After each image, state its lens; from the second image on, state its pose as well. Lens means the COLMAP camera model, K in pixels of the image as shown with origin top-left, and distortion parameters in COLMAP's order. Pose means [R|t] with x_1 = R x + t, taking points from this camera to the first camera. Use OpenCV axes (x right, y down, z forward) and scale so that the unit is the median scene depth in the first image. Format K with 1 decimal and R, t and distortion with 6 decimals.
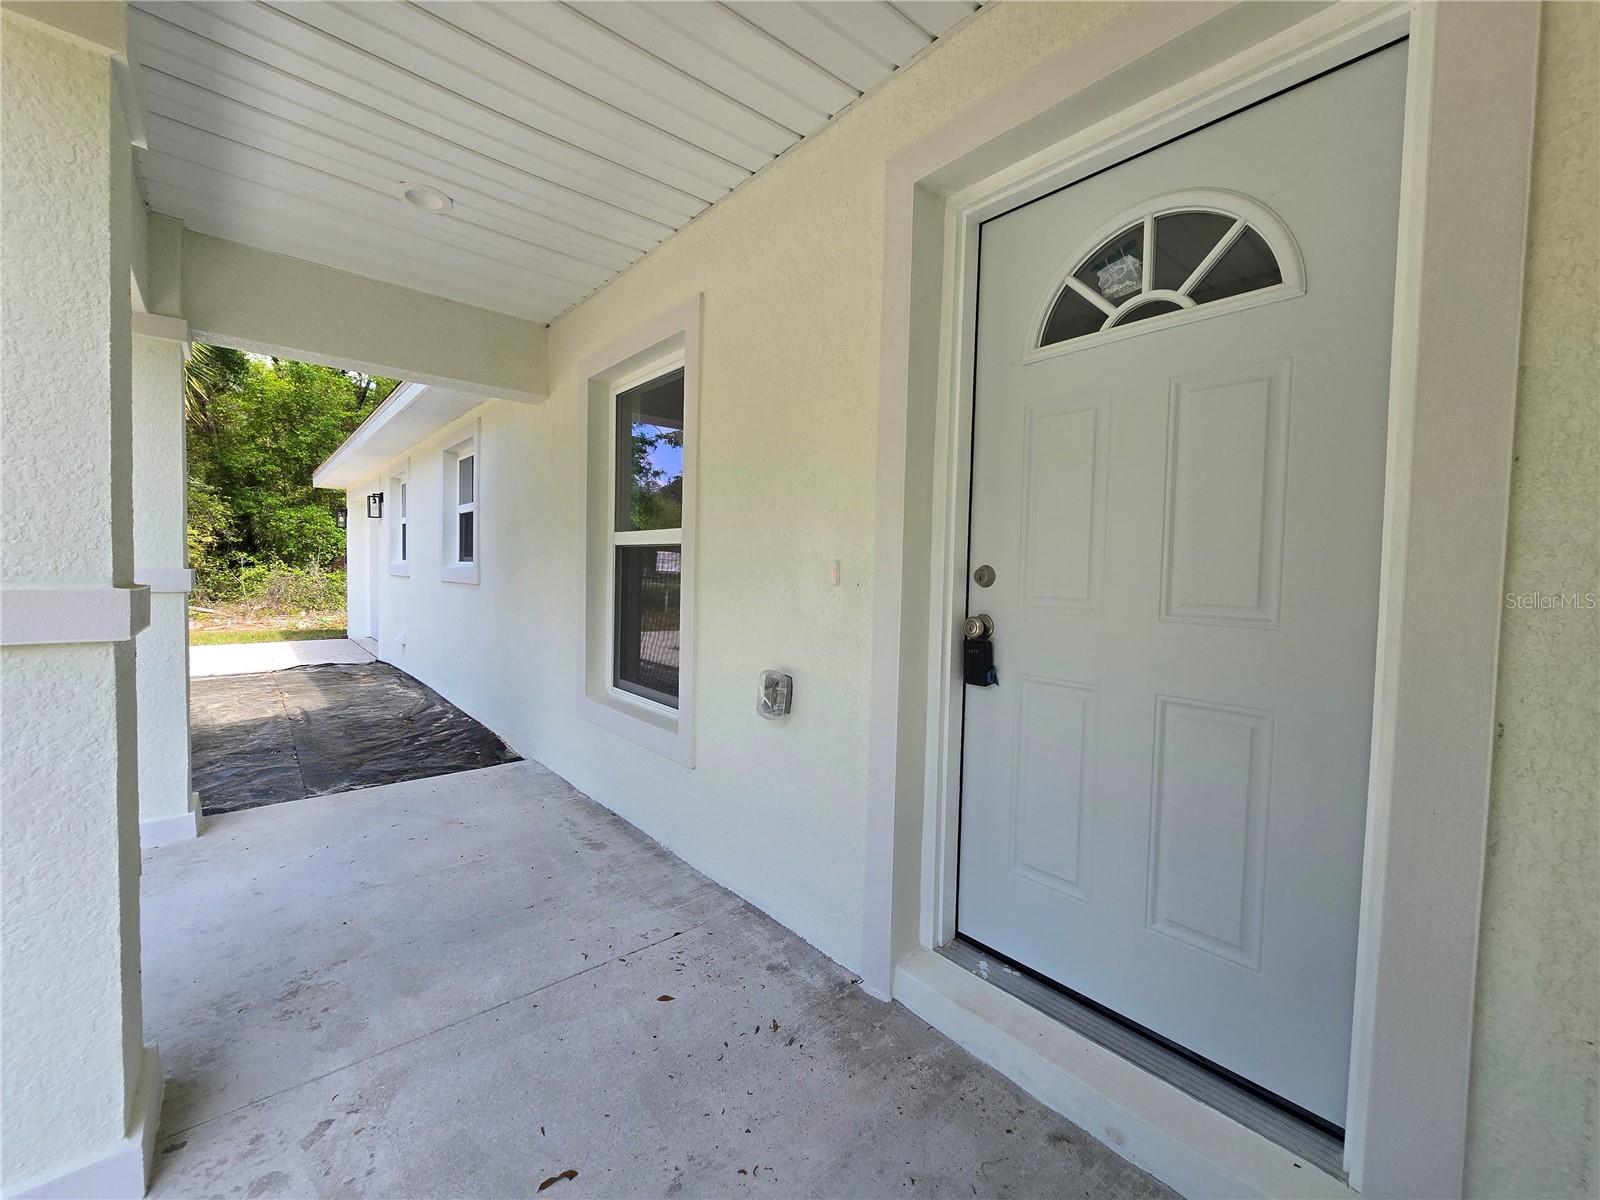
lens RADIAL K [[654.9, 0, 805.5], [0, 654.9, 596.1], [0, 0, 1]] dist [-0.009036, 0.001649]
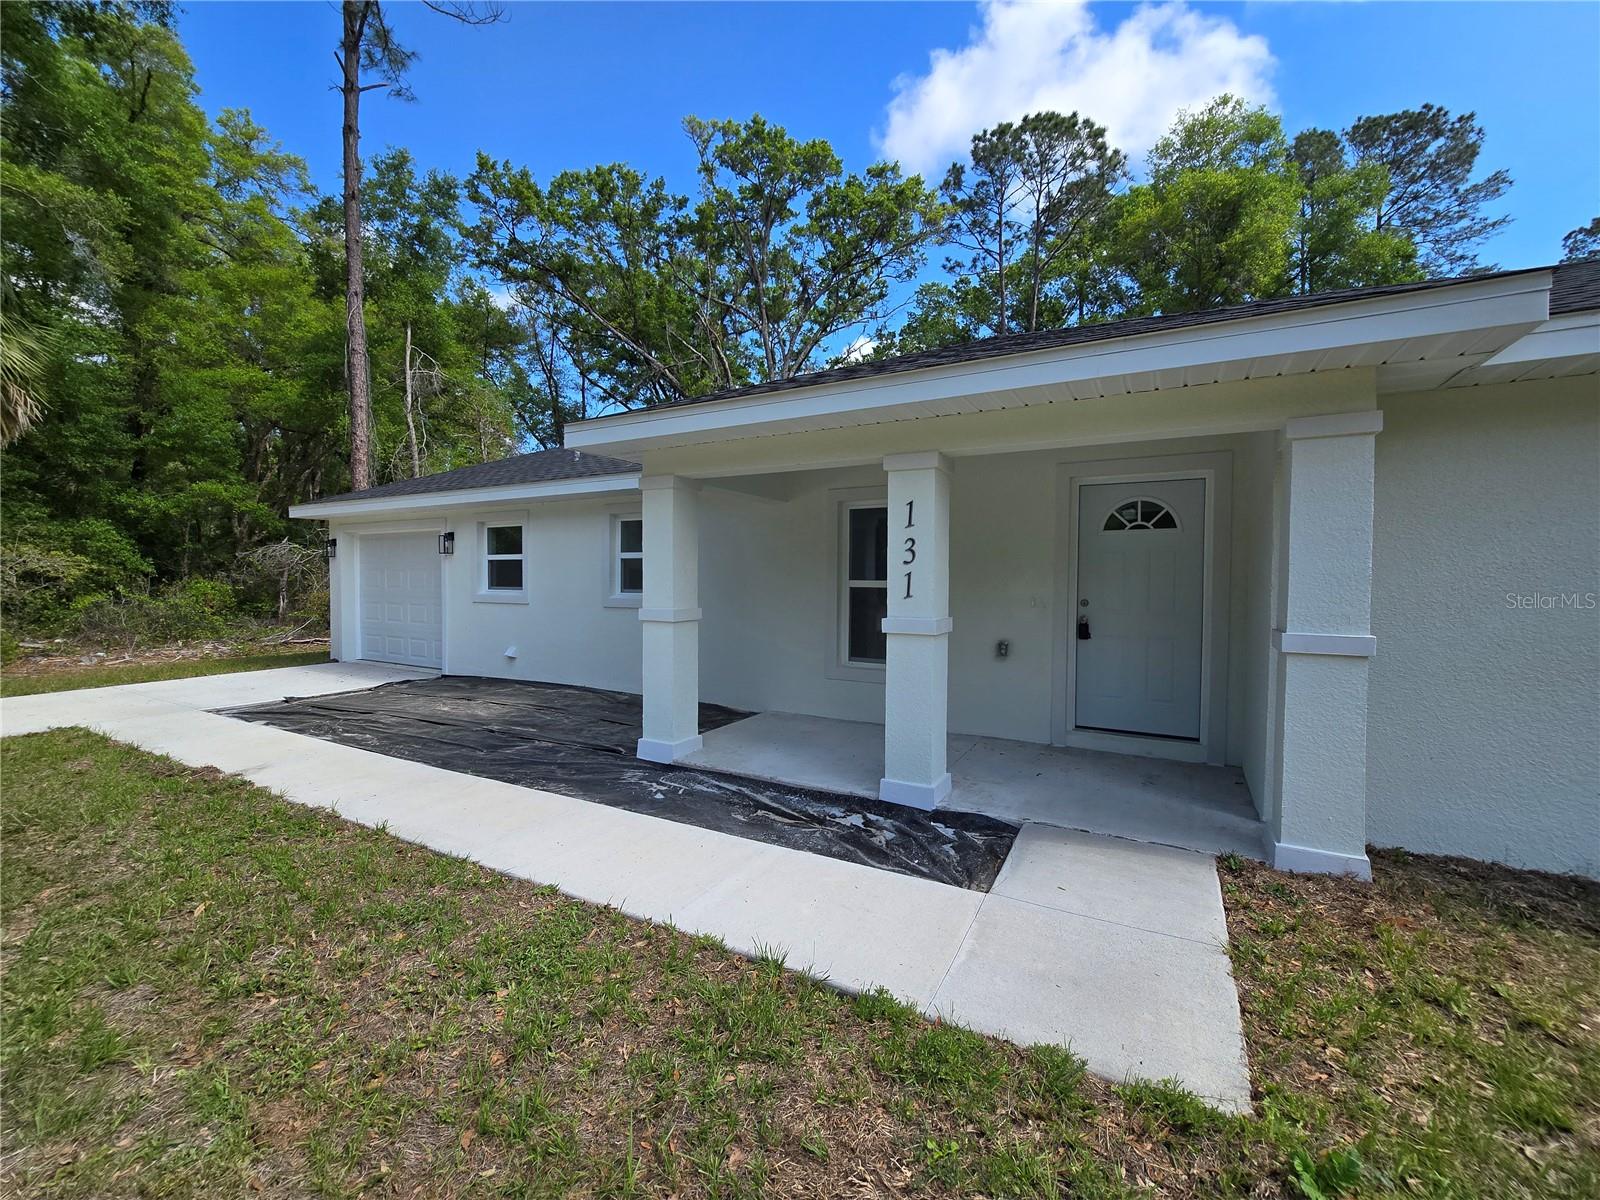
lens RADIAL K [[654.9, 0, 801.6], [0, 654.9, 597.6], [0, 0, 1]] dist [-0.009036, 0.001649]
pose [[0.940445, -0.024656, 0.339050, -1.802818], [0.027713, 0.999607, -0.004176, -0.072259], [-0.338814, 0.013323, 0.940759, -1.271011]]
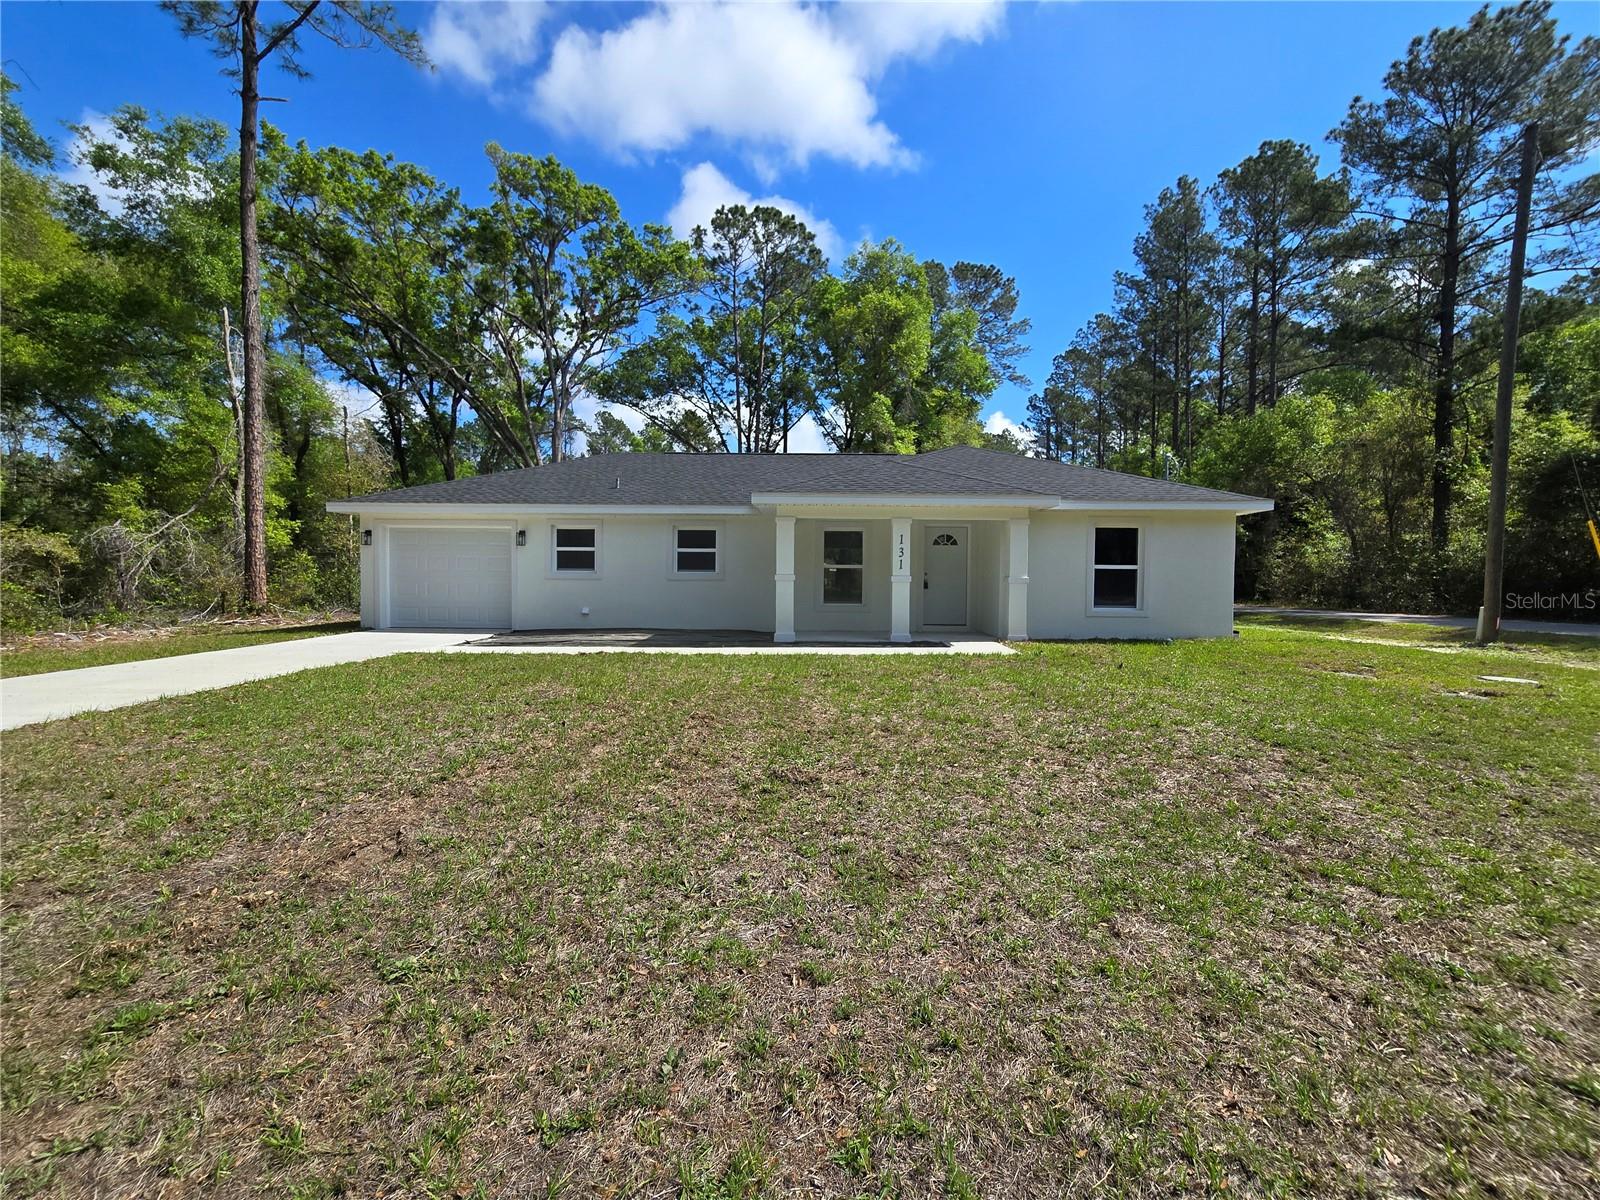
lens RADIAL K [[654.9, 0, 804.2], [0, 654.9, 599.4], [0, 0, 1]] dist [-0.009036, 0.001649]
pose [[0.661986, -0.039896, 0.748453, -5.683338], [0.037041, 0.999104, 0.020495, 0.046891], [-0.748600, 0.014156, 0.662871, -2.647317]]
